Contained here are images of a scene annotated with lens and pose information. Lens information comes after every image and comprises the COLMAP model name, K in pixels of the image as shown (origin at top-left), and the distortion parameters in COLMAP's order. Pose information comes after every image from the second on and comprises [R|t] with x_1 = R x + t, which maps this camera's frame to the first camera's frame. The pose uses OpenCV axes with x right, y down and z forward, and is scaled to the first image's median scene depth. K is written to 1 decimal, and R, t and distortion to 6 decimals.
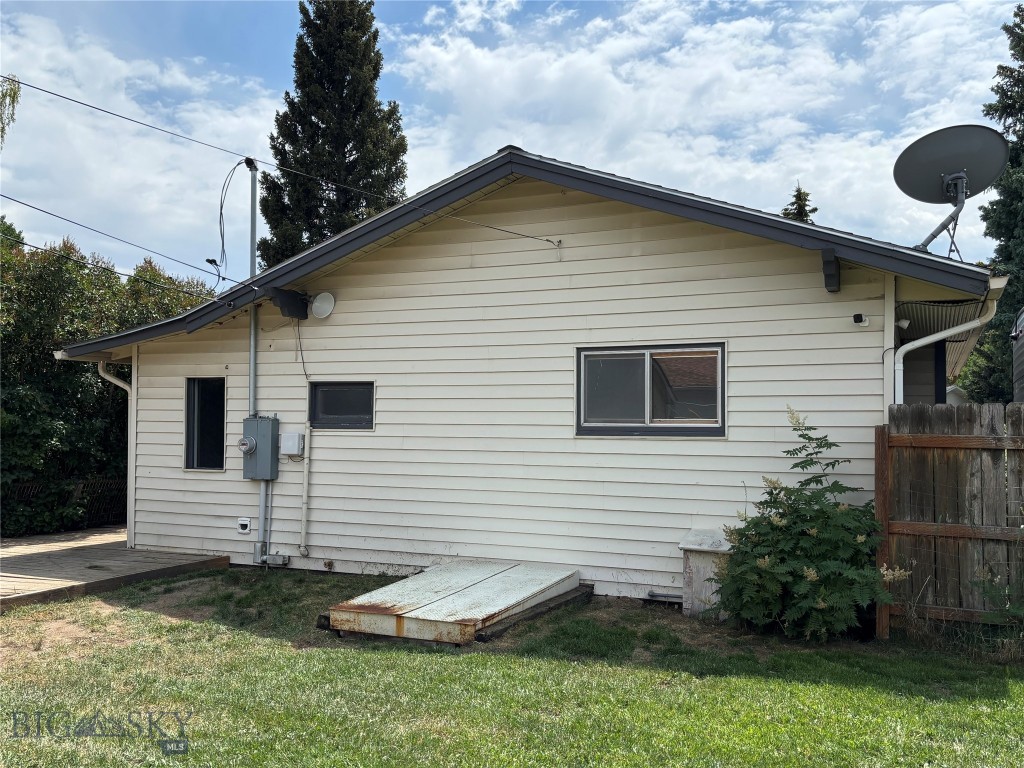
lens RADIAL K [[931.4, 0, 512.0], [0, 931.4, 384.0], [0, 0, 1]] dist [0.069903, -0.008291]
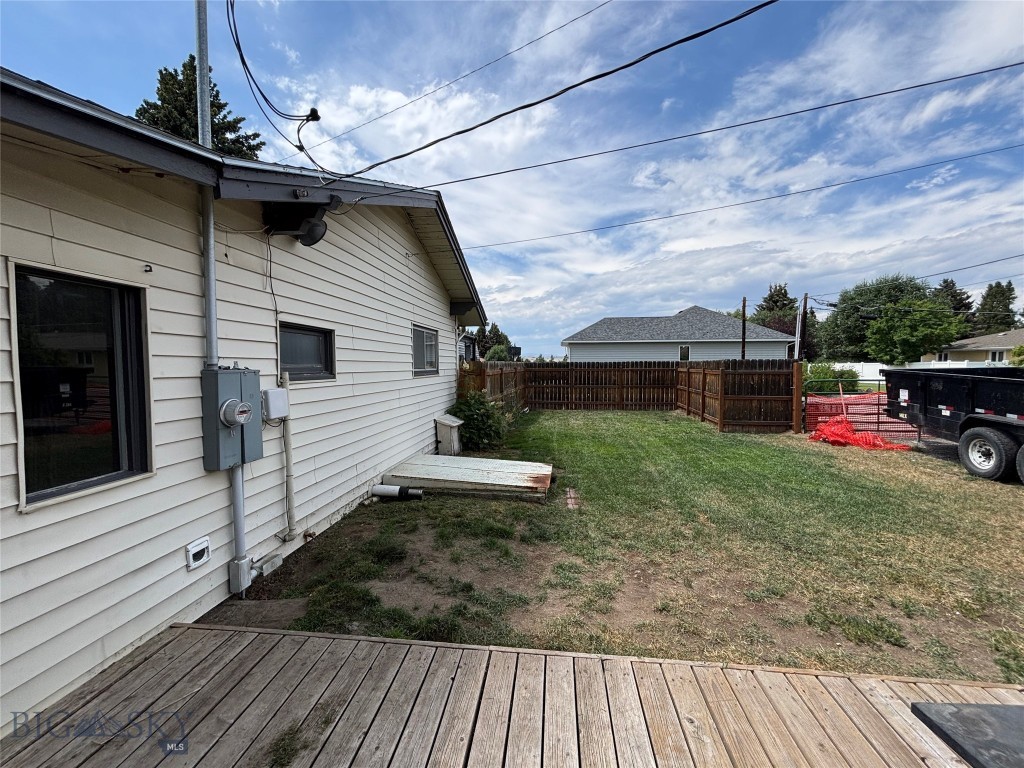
lens RADIAL K [[414.3, 0, 512.0], [0, 414.3, 384.0], [0, 0, 1]] dist [-0.000966, -0.000285]
pose [[-0.293843, -0.046120, 0.954740, -0.588687], [-0.030247, 0.998784, 0.038938, 0.029610], [-0.955375, -0.017437, -0.294881, 0.898399]]
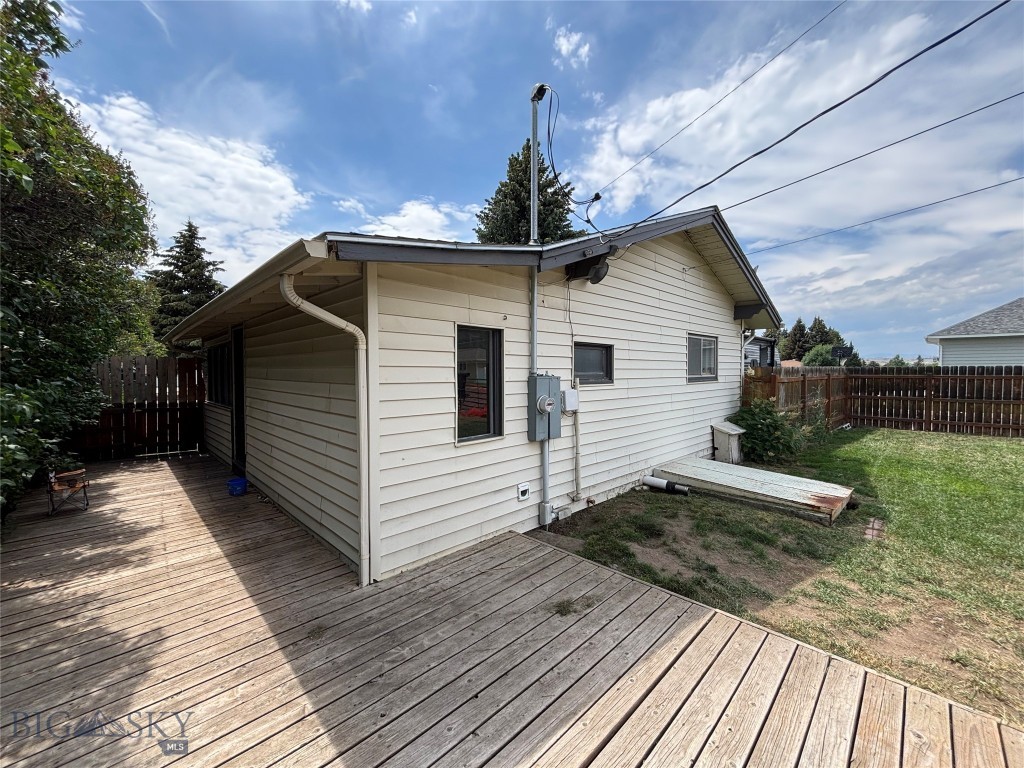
lens RADIAL K [[414.3, 0, 512.0], [0, 414.3, 384.0], [0, 0, 1]] dist [-0.000966, -0.000285]
pose [[0.370956, -0.033562, 0.928044, -0.672154], [-0.025318, 0.998610, 0.046234, 0.025754], [-0.928305, -0.040647, 0.369590, 0.870689]]
